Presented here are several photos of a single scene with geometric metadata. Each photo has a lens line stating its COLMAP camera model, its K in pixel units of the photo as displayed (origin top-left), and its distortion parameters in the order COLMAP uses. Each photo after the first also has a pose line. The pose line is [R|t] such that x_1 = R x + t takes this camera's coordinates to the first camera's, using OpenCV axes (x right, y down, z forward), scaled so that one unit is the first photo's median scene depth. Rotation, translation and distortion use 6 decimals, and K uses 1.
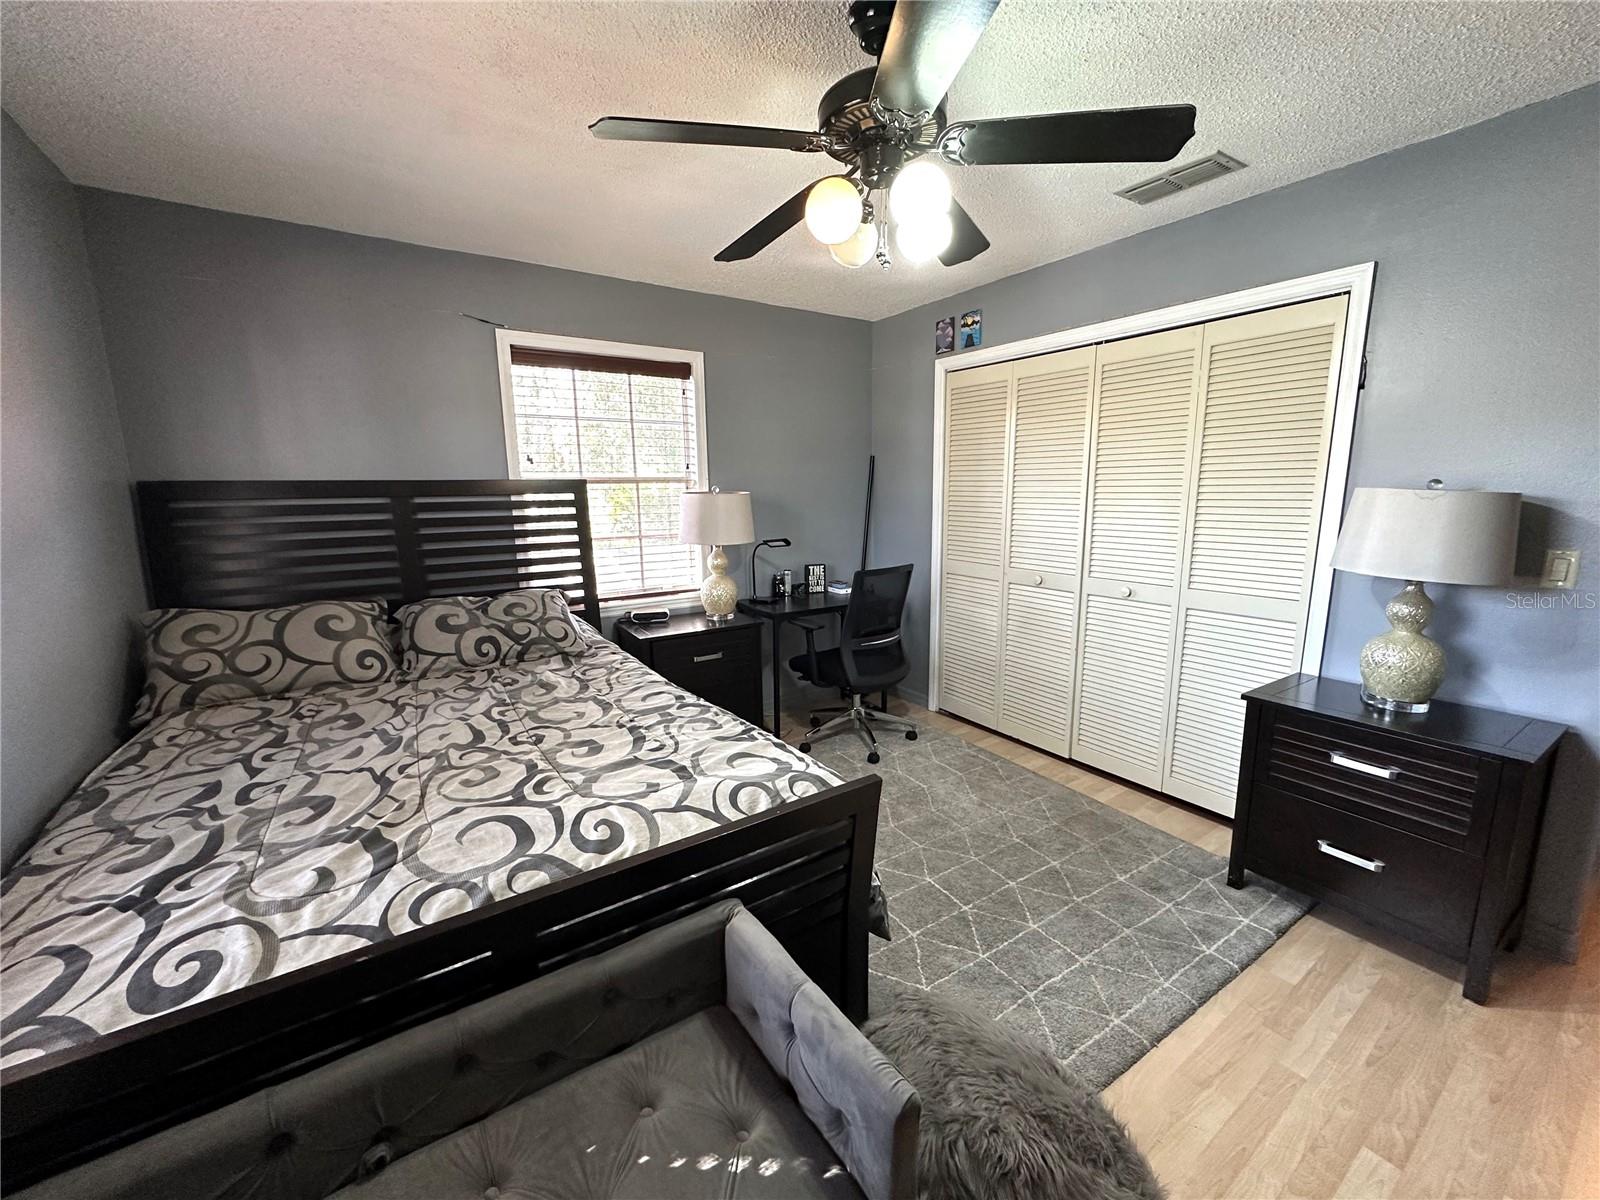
lens RADIAL K [[636.0, 0, 800.0], [0, 636.0, 600.0], [0, 0, 1]] dist [-0.001679, 0.000104]
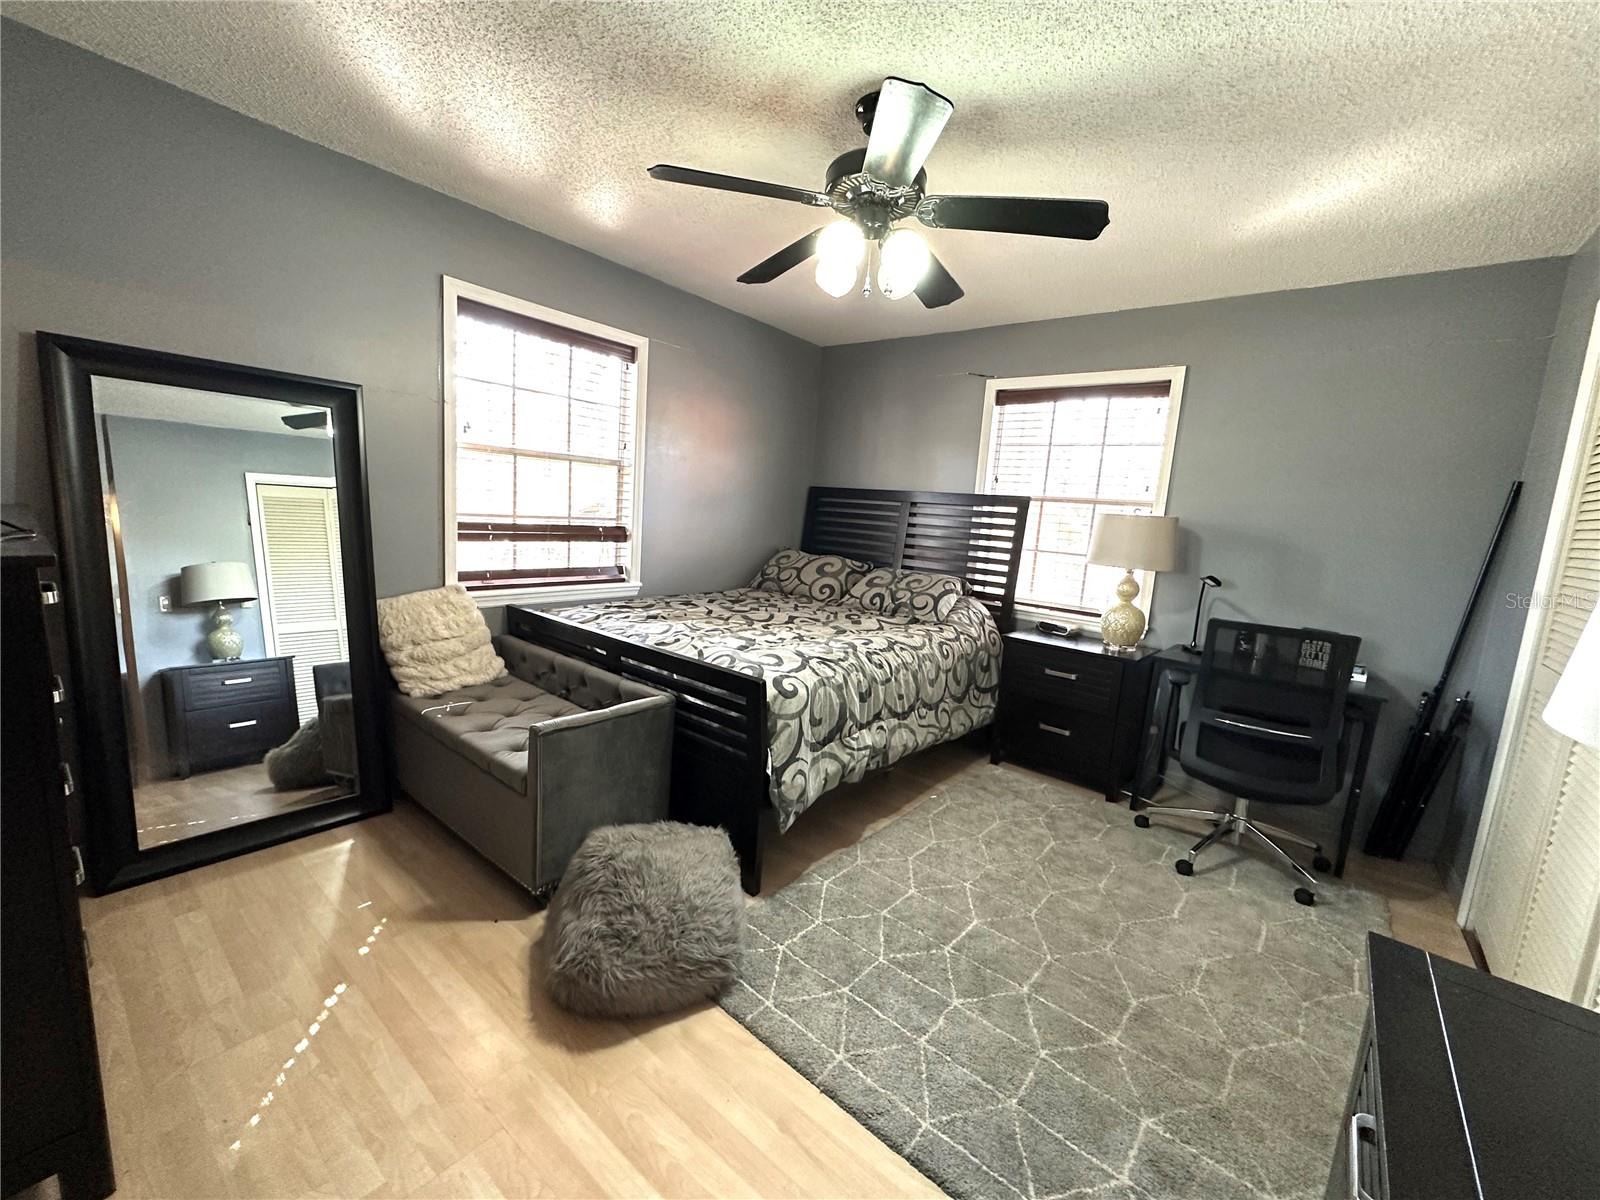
lens RADIAL K [[636.0, 0, 800.0], [0, 636.0, 600.0], [0, 0, 1]] dist [-0.001679, 0.000104]
pose [[0.290235, 0.163985, -0.942800, 0.655580], [-0.248515, 0.964323, 0.091224, -0.011160], [0.924123, 0.207823, 0.320633, 0.286716]]
